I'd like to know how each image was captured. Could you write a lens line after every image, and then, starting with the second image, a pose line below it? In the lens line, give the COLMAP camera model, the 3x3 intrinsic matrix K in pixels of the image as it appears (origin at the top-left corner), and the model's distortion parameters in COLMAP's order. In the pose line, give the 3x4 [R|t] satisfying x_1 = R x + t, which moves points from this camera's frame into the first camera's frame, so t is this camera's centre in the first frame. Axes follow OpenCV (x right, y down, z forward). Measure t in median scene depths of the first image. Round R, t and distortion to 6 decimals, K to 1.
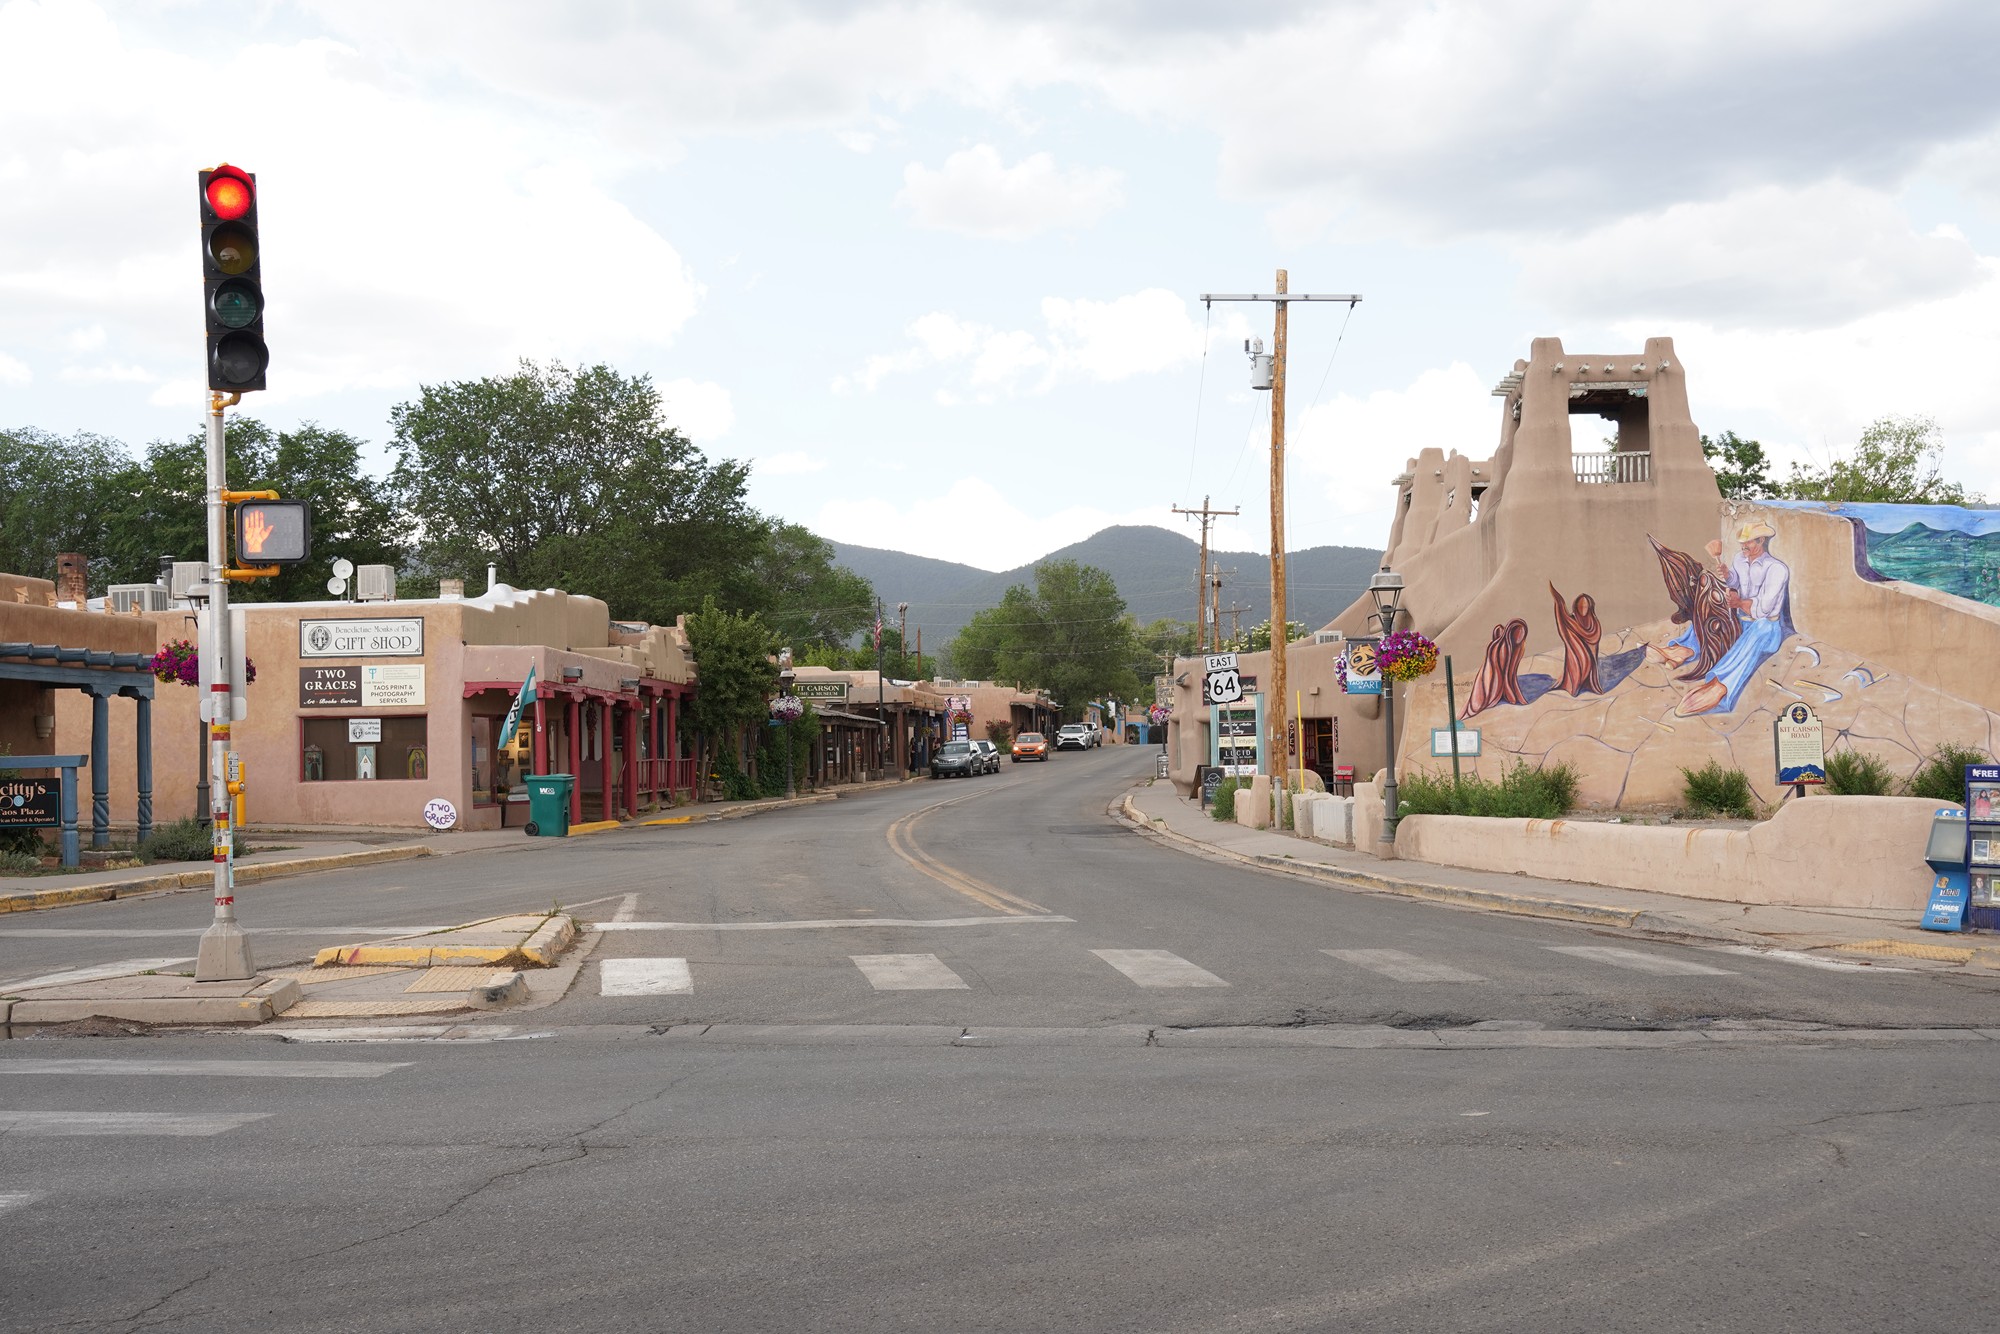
lens RADIAL K [[2405.8, 0, 1007.1], [0, 2405.8, 662.1], [0, 0, 1]] dist [-0.024856, 0.000000]
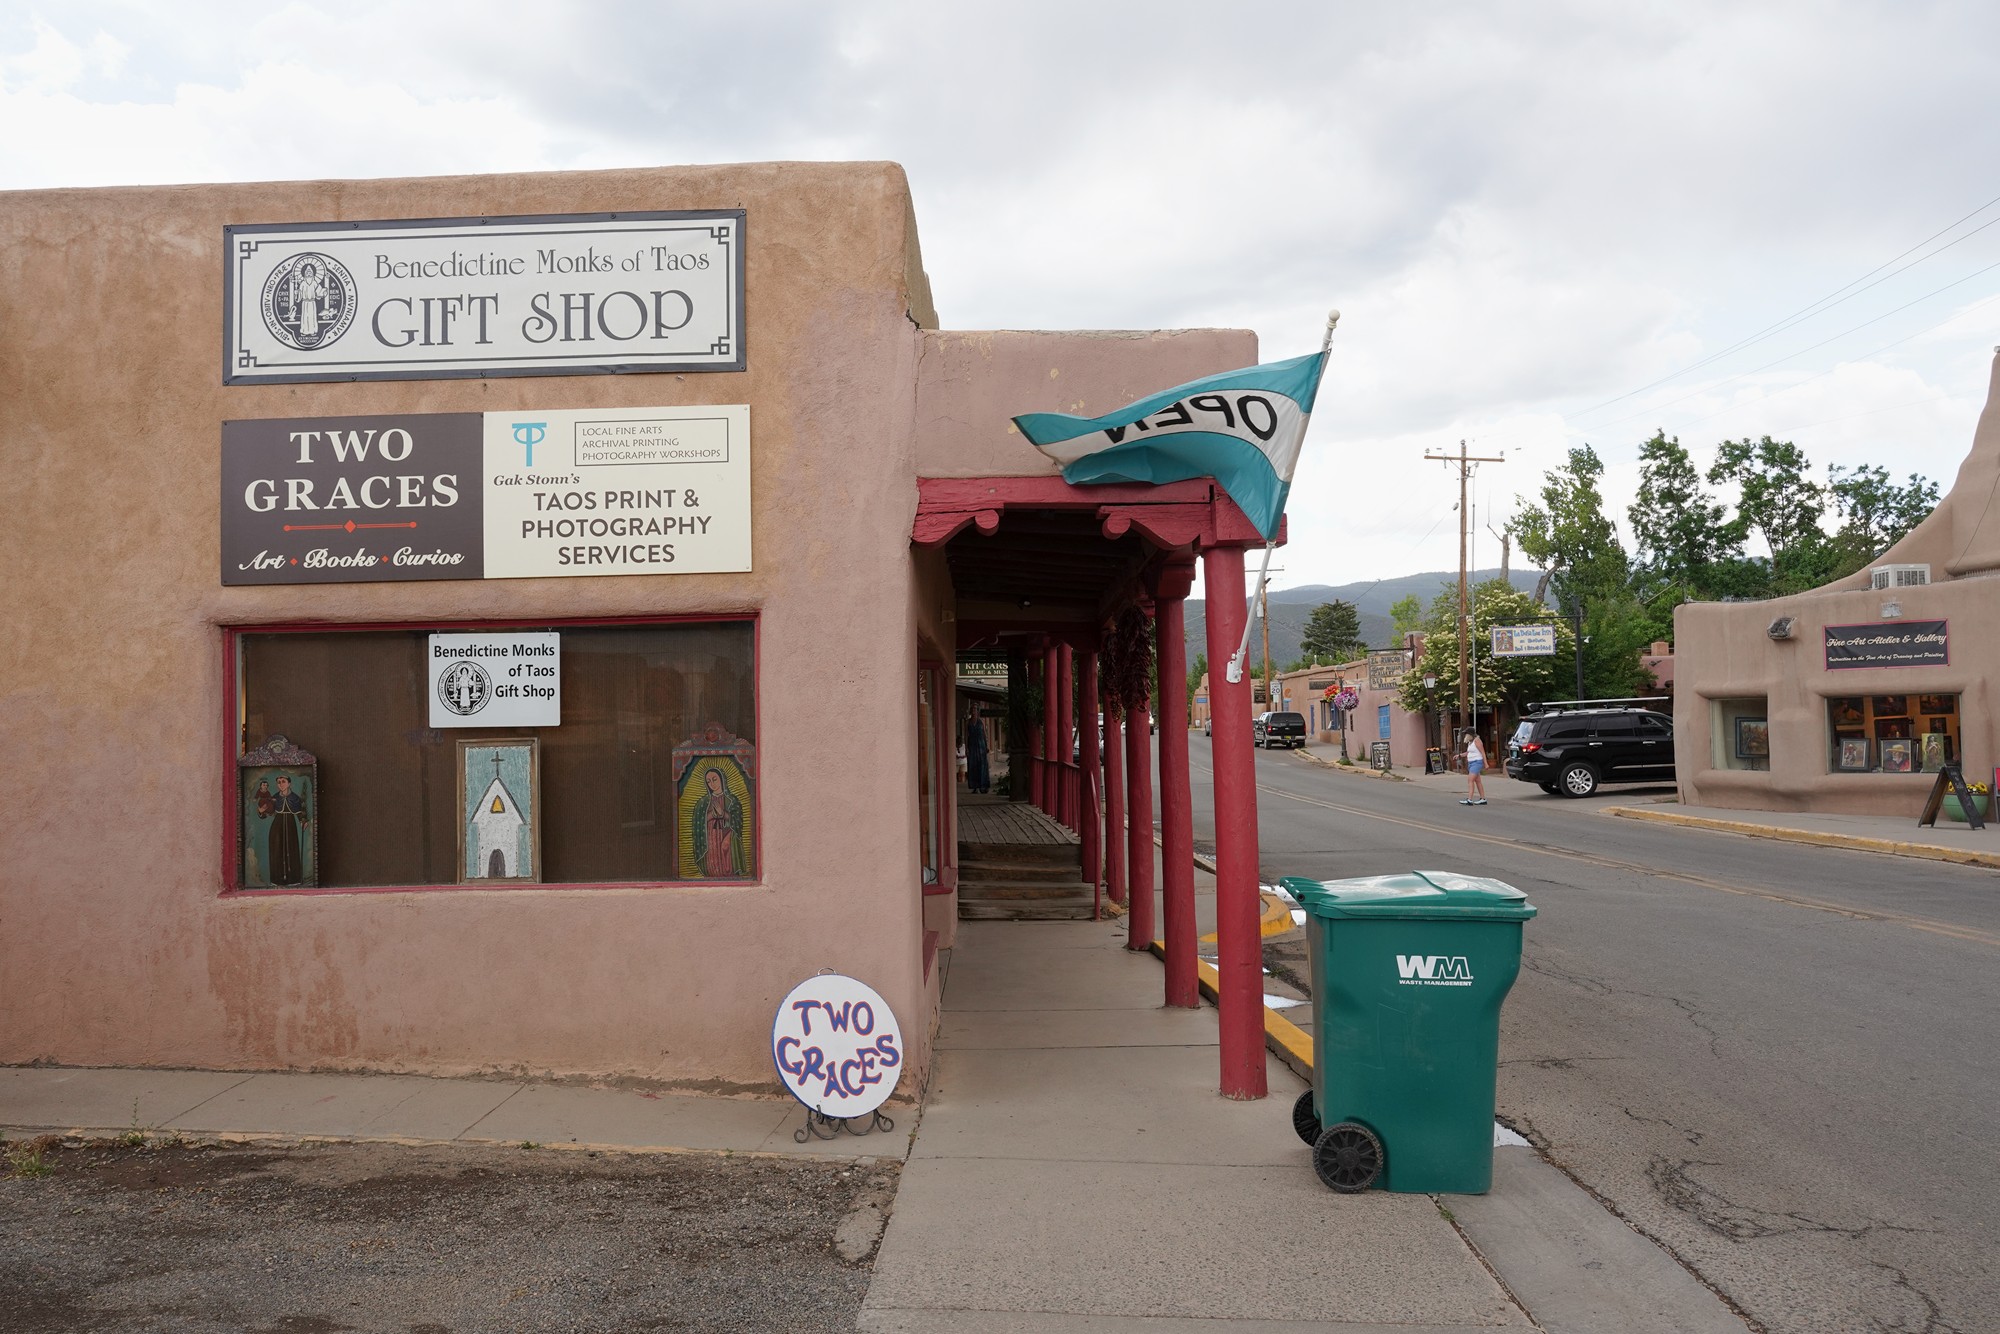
lens RADIAL K [[1581.1, 0, 993.2], [0, 1581.1, 678.3], [0, 0, 1]] dist [-0.039287, 0.018075]
pose [[0.997586, 0.002354, 0.069396, -0.227802], [-0.002539, 0.999993, 0.002576, 0.027714], [-0.069390, -0.002746, 0.997586, 0.836196]]
